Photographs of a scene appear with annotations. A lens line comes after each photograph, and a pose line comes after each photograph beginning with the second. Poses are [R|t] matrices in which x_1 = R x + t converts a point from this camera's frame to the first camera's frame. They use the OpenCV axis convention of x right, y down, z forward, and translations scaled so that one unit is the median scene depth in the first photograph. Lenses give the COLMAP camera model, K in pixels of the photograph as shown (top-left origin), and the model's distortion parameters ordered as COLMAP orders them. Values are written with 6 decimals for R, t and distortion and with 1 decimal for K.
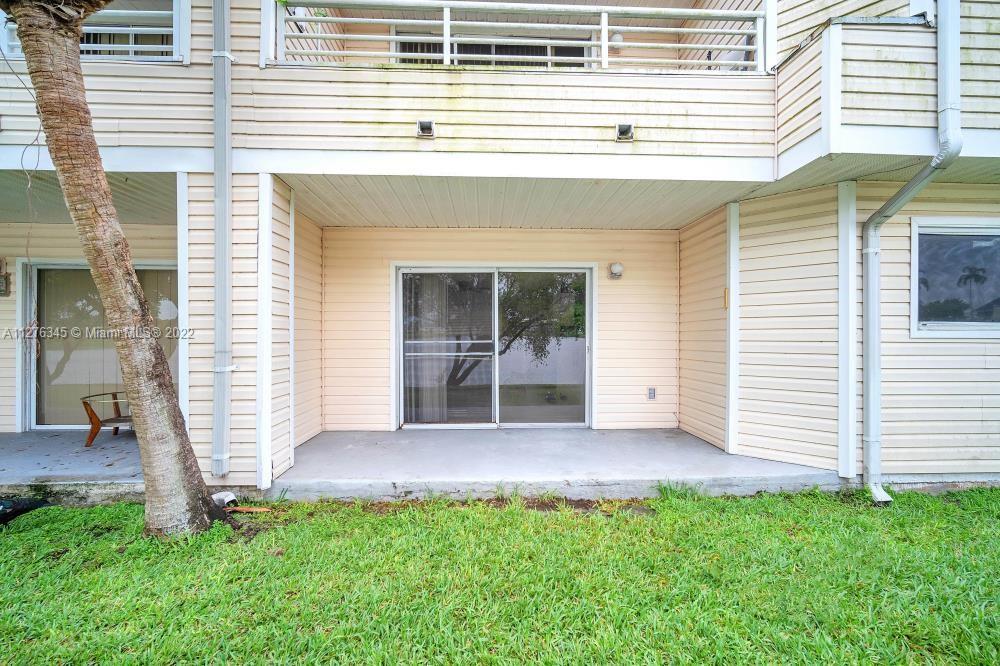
lens RADIAL K [[442.2, 0, 492.6], [0, 442.2, 336.2], [0, 0, 1]] dist [-0.000940, 0.000148]
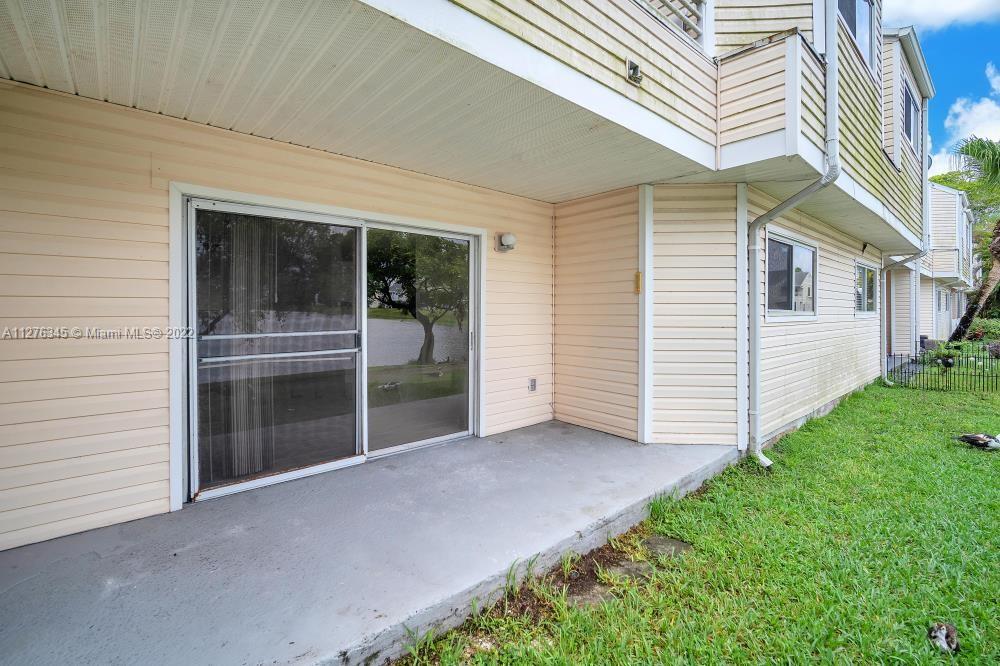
lens RADIAL K [[450.6, 0, 500.3], [0, 450.6, 308.7], [0, 0, 1]] dist [-0.004802, -0.000275]
pose [[0.771379, 0.001468, 0.636374, -0.268104], [-0.003268, 0.999993, 0.001654, -0.024306], [-0.636368, -0.003356, 0.771379, 0.352036]]
